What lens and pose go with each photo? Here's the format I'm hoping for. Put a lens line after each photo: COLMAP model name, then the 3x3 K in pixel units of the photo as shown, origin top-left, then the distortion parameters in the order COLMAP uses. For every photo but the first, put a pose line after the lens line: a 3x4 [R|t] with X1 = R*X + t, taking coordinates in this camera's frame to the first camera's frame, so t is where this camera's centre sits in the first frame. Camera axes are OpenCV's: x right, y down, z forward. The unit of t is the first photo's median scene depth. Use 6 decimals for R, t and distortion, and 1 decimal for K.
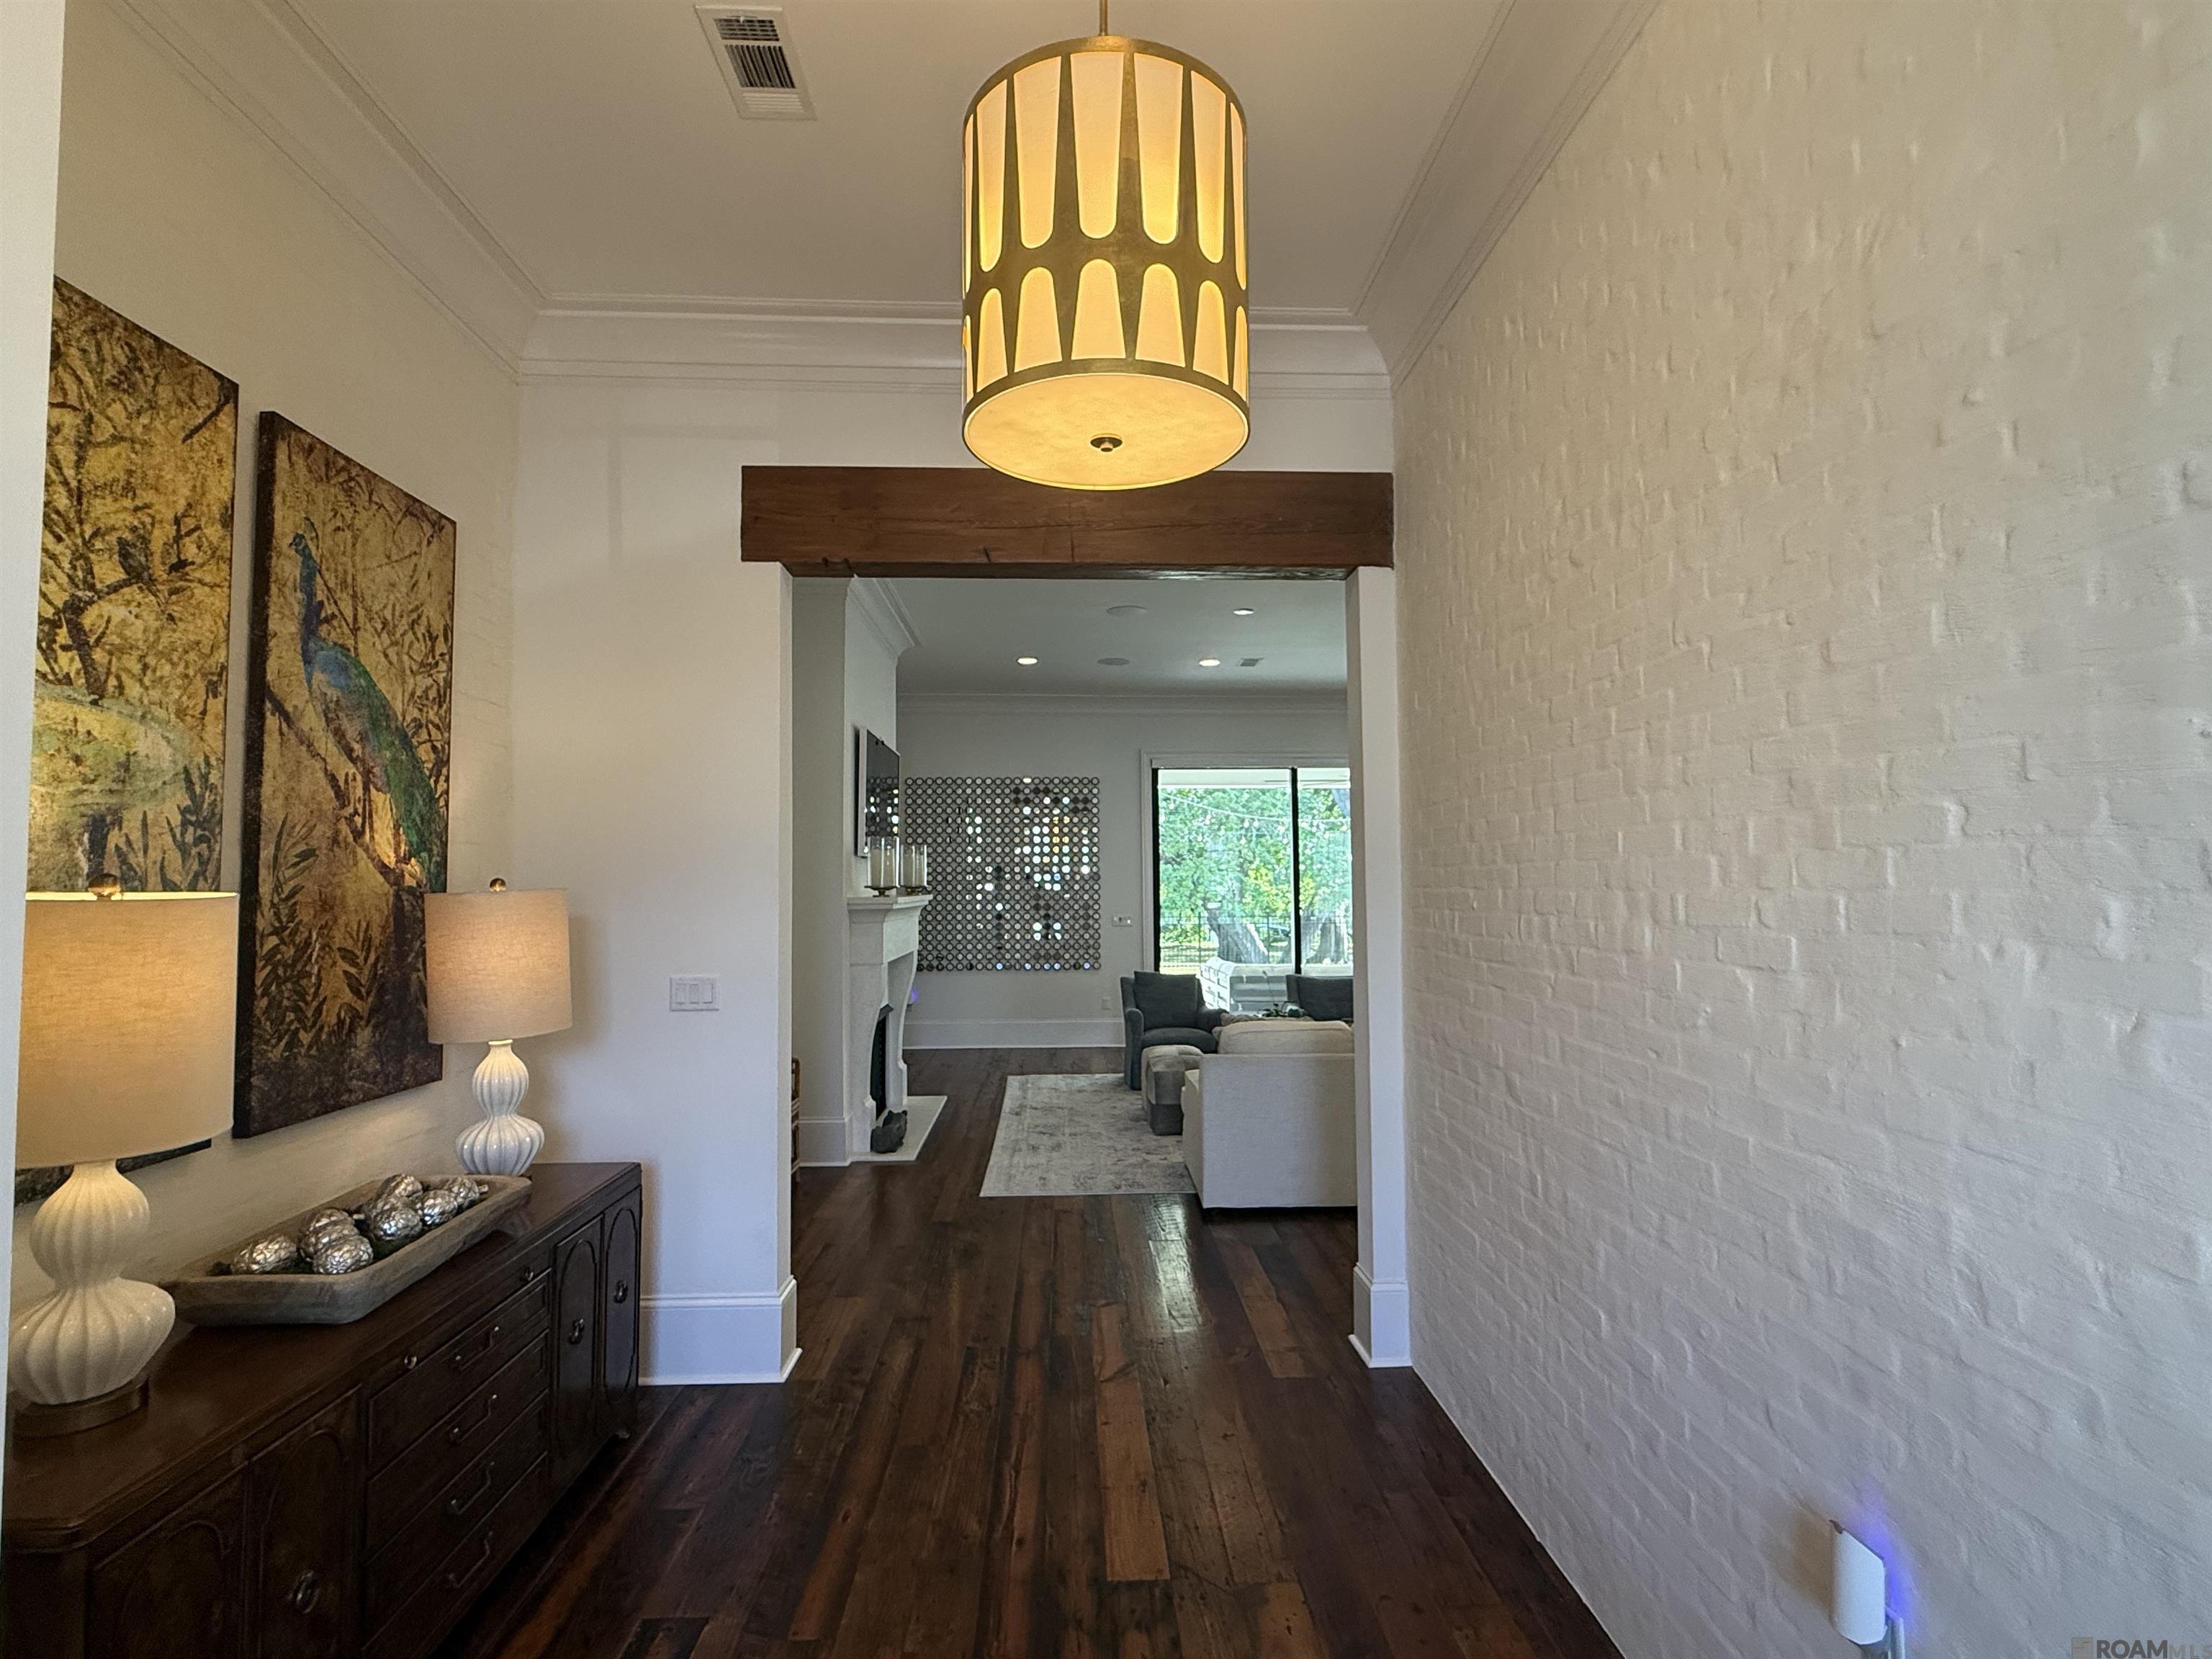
lens RADIAL K [[1068.0, 0, 1107.4], [0, 1068.0, 831.3], [0, 0, 1]] dist [-0.001930, -0.001156]
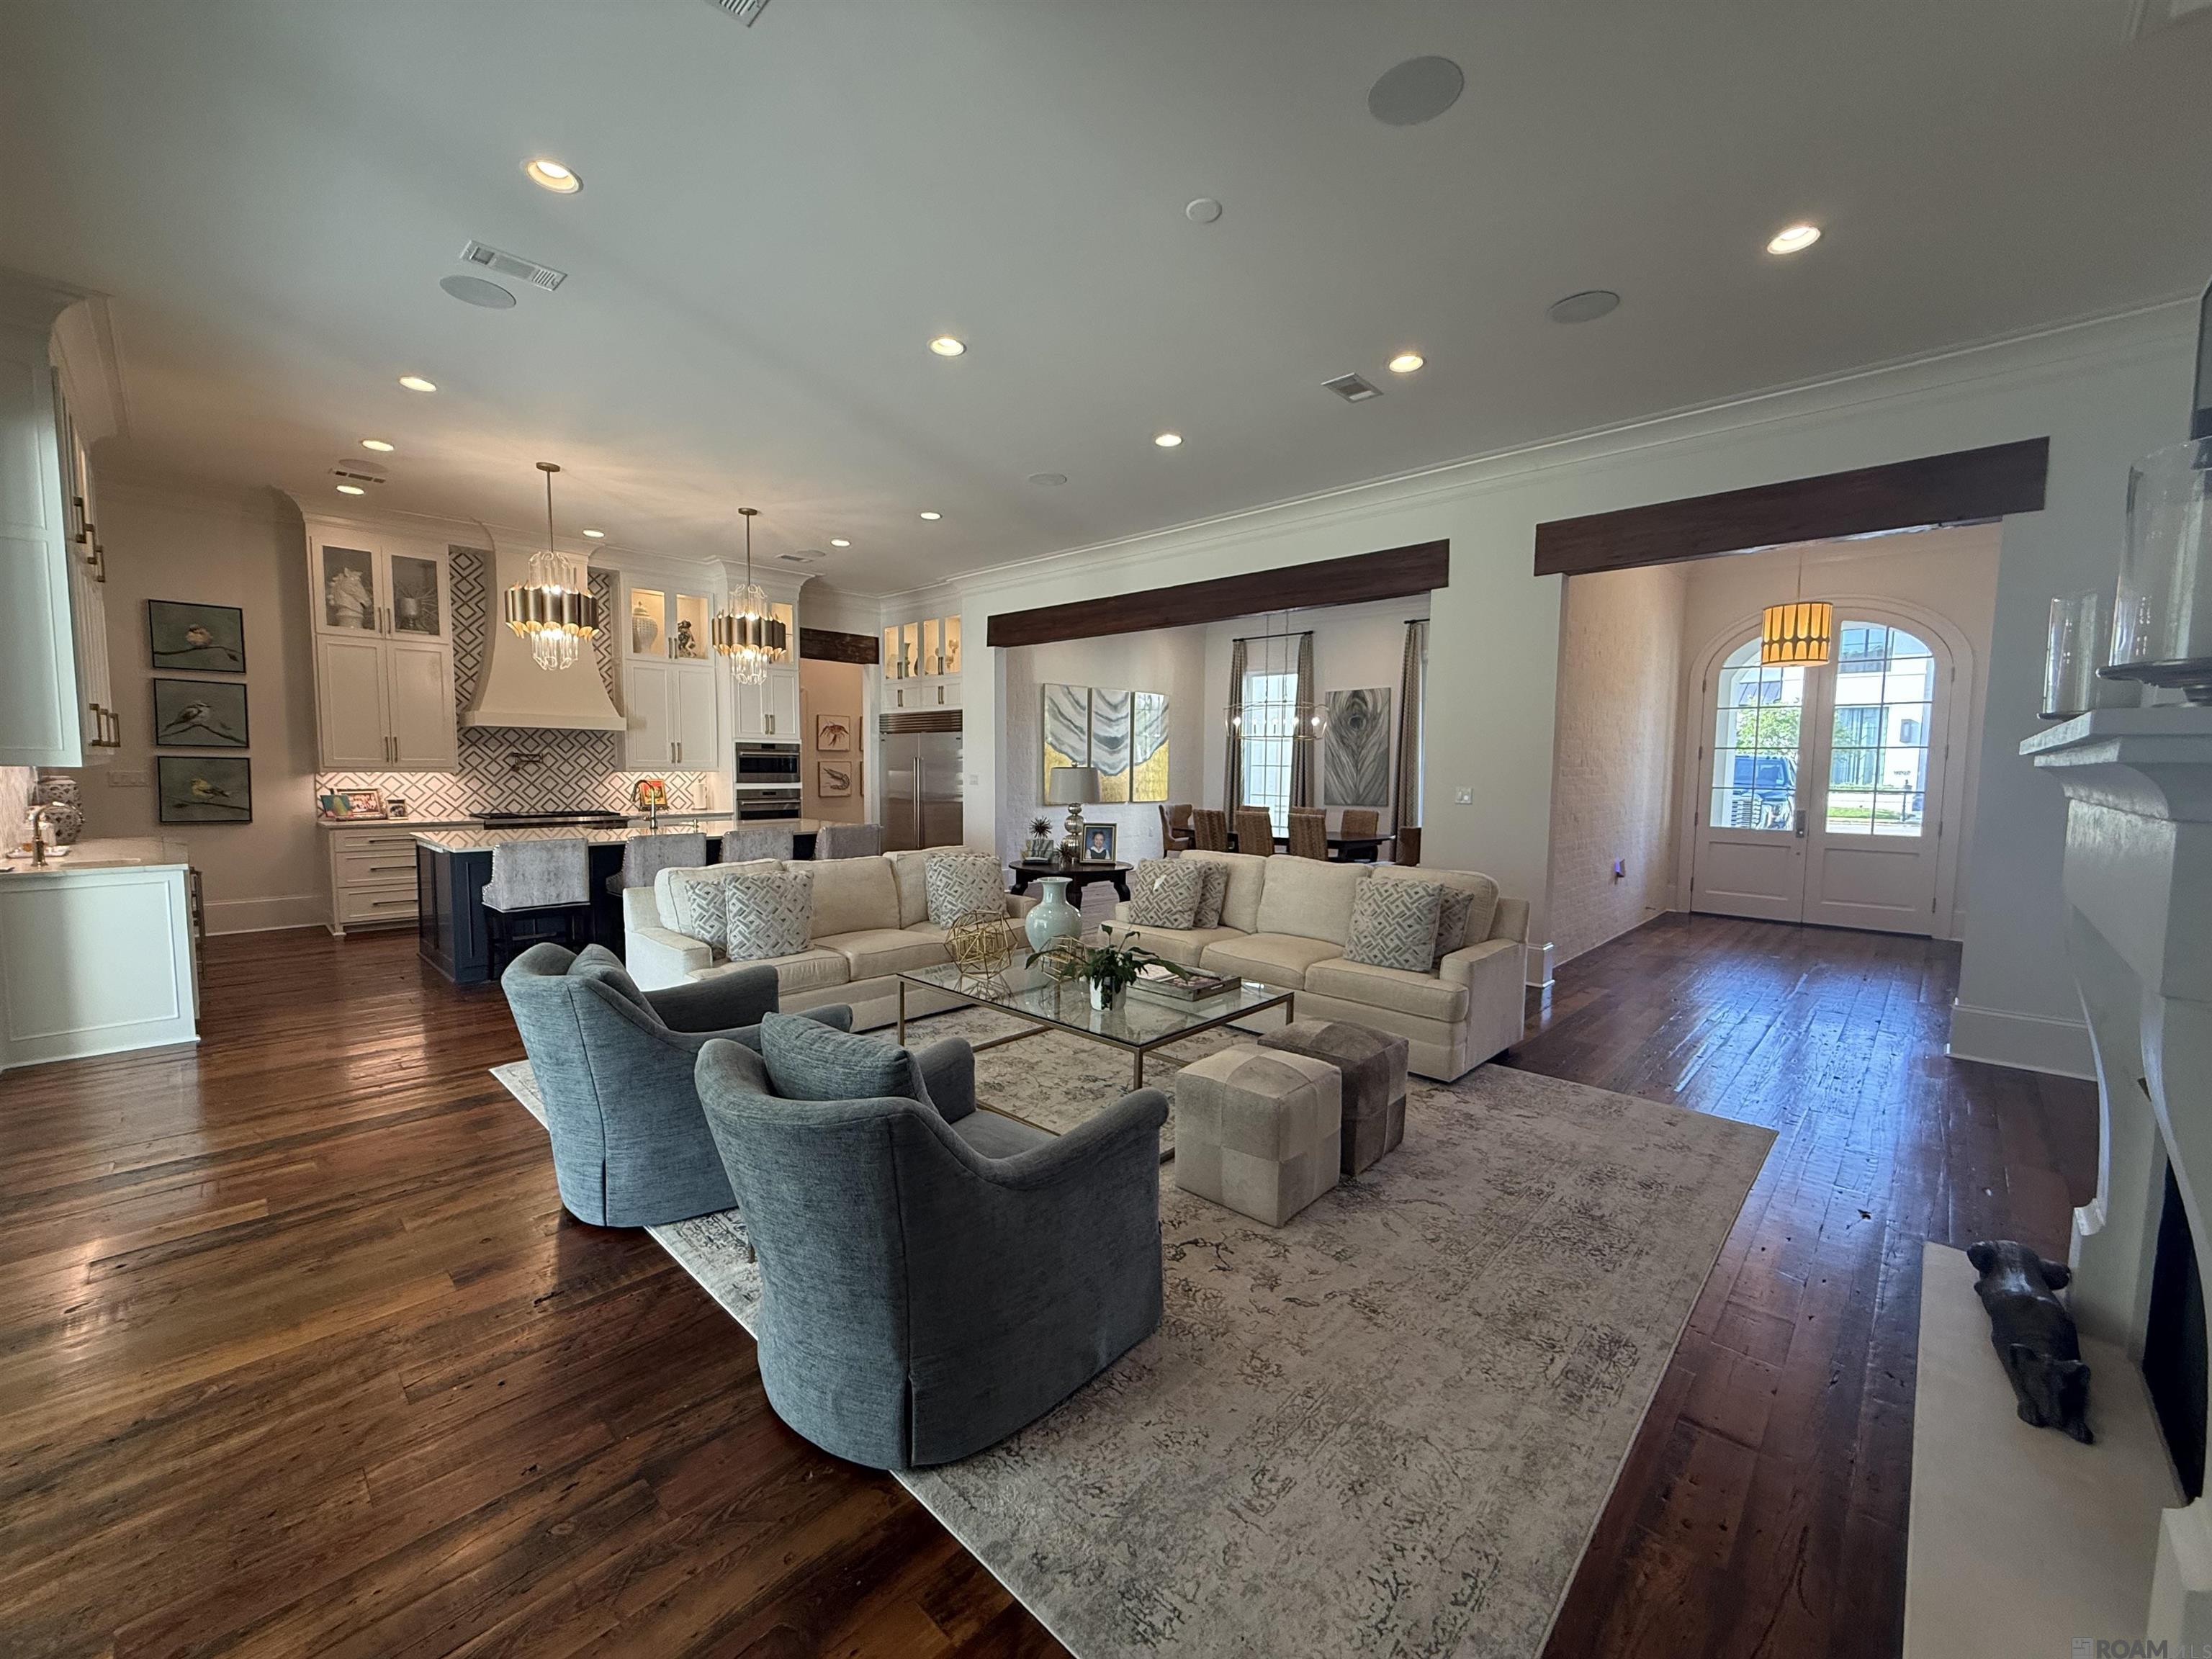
lens RADIAL K [[879.1, 0, 1105.1], [0, 879.1, 834.6], [0, 0, 1]] dist [0.002295, 0.000068]
pose [[-0.698071, -0.058471, 0.713637, -0.187575], [-0.041265, 0.998289, 0.041429, 0.098426], [-0.714838, -0.000528, -0.699290, 1.511808]]
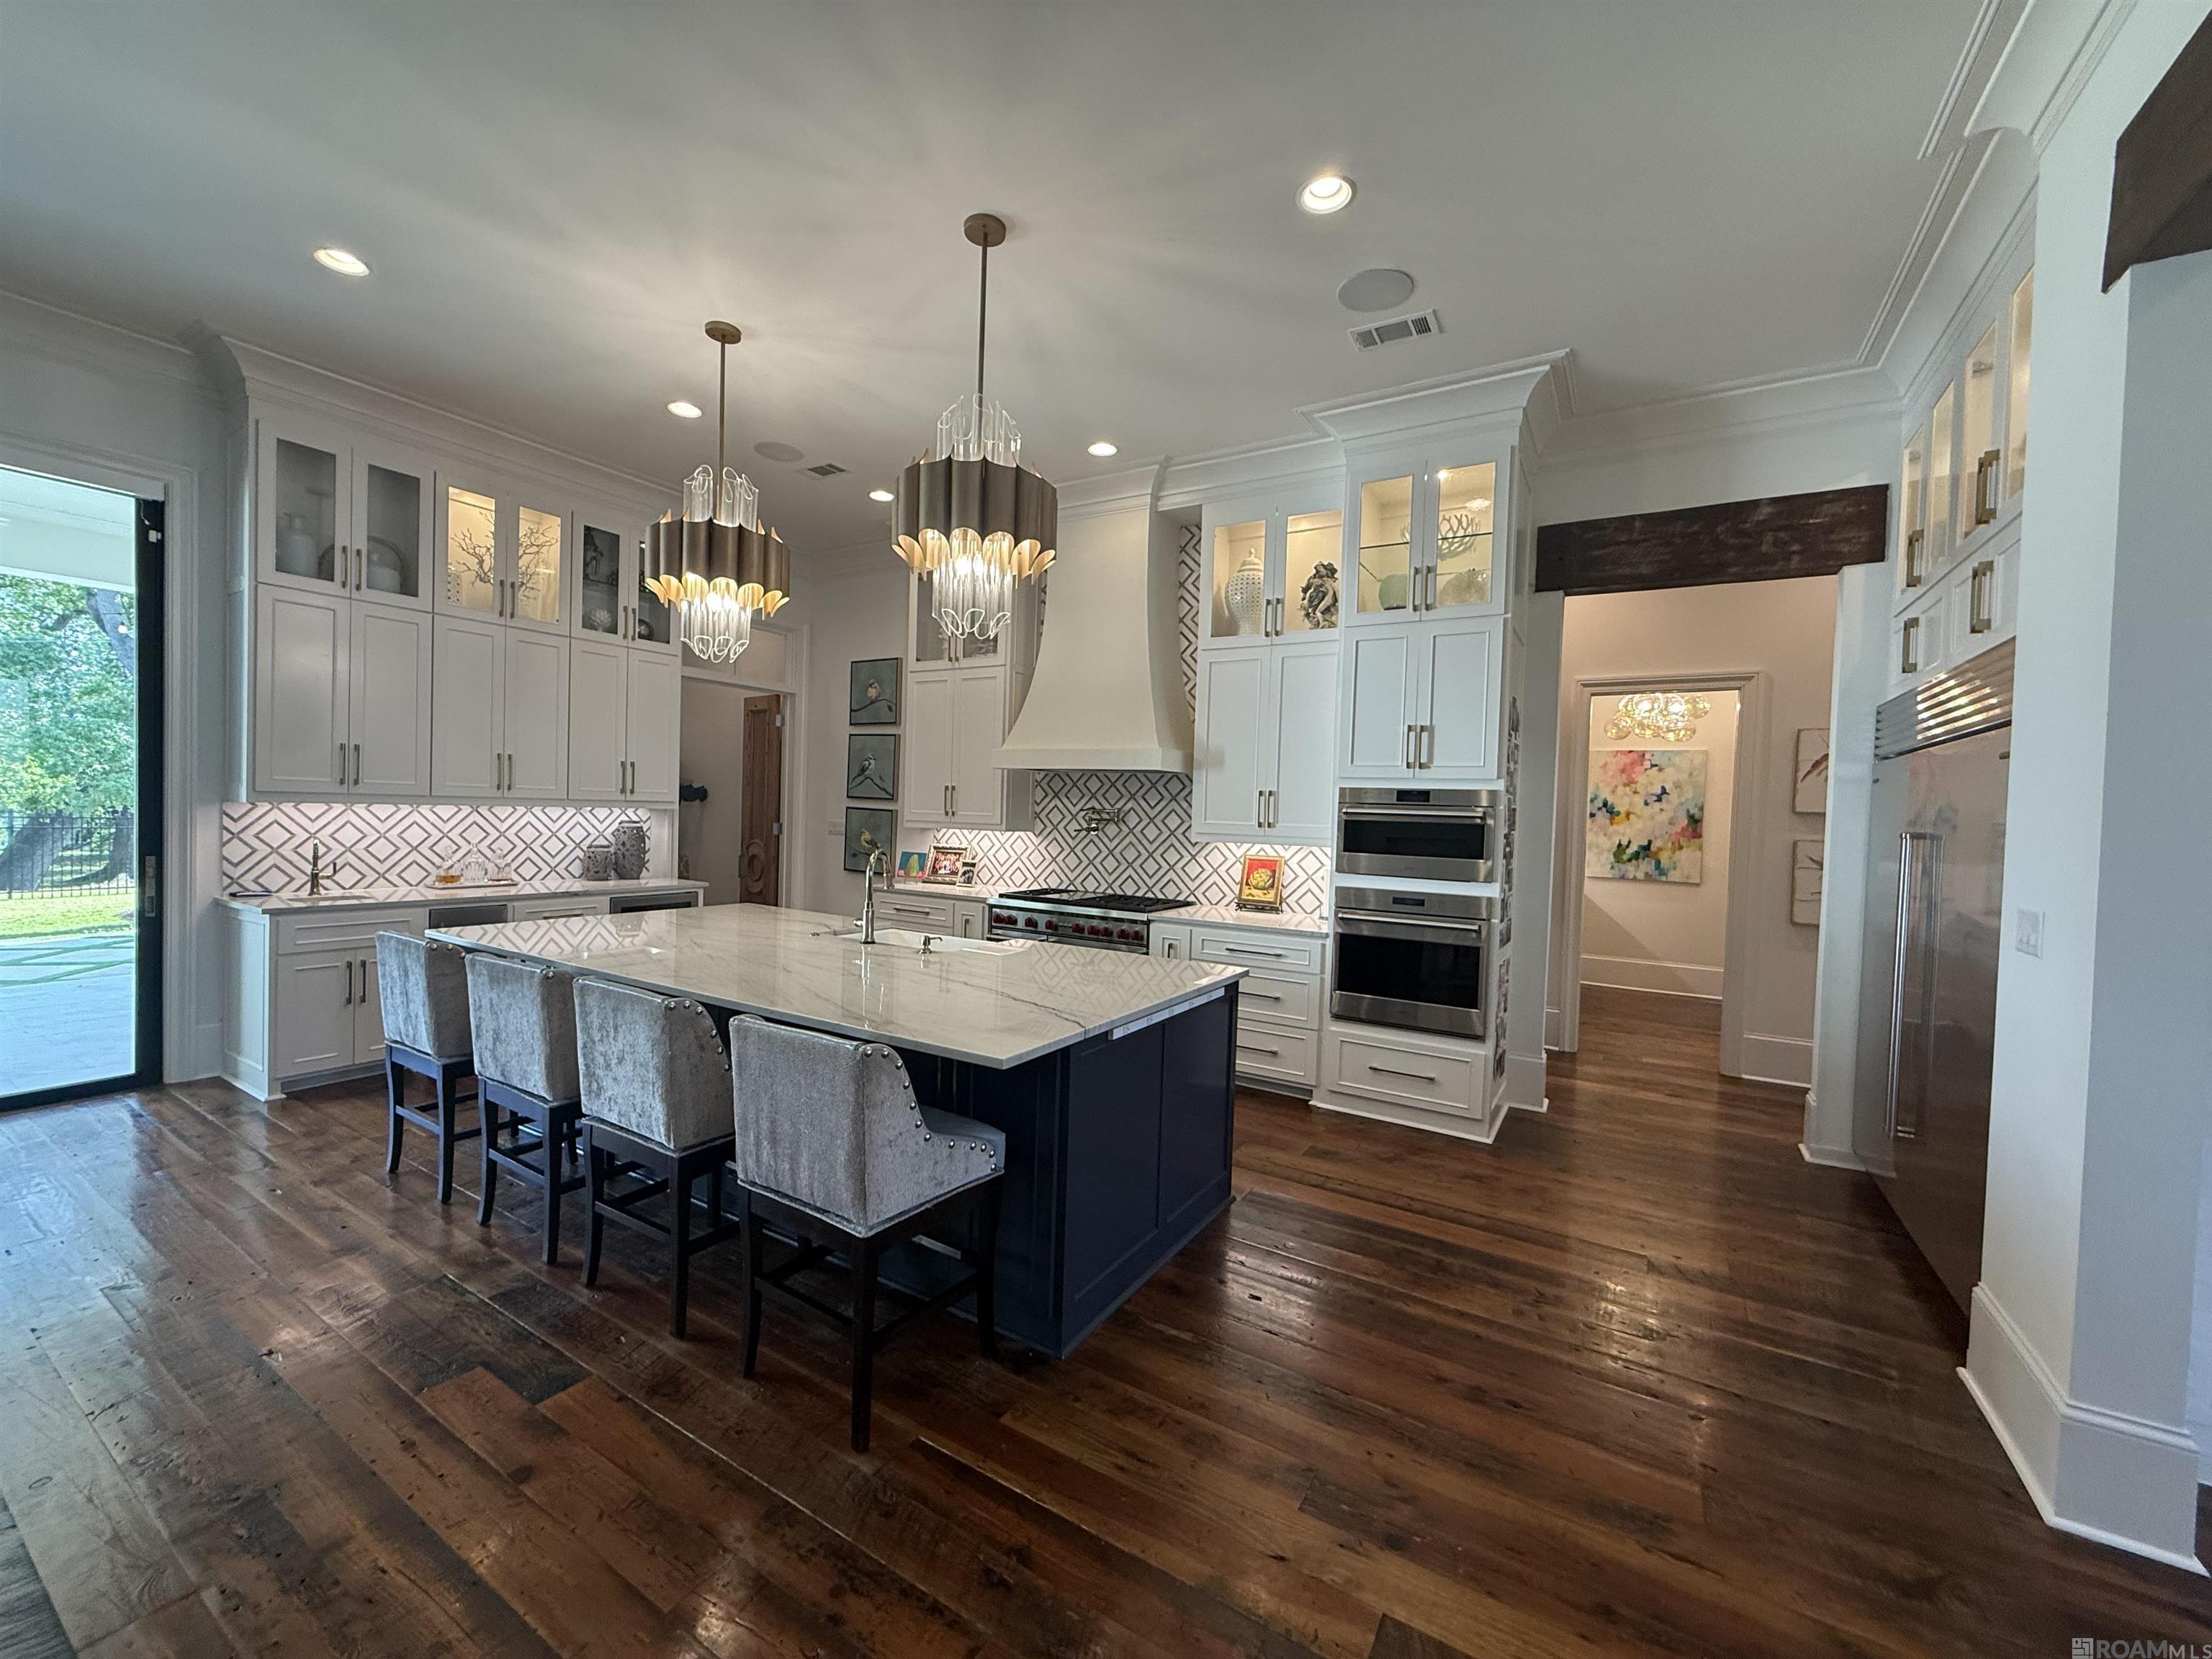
lens RADIAL K [[879.1, 0, 1106.8], [0, 879.1, 829.0], [0, 0, 1]] dist [0.002295, 0.000068]
pose [[0.551599, 0.006632, 0.834083, 0.574070], [-0.078677, 0.995924, 0.044112, 0.050049], [-0.830390, -0.089956, 0.549872, 0.732143]]
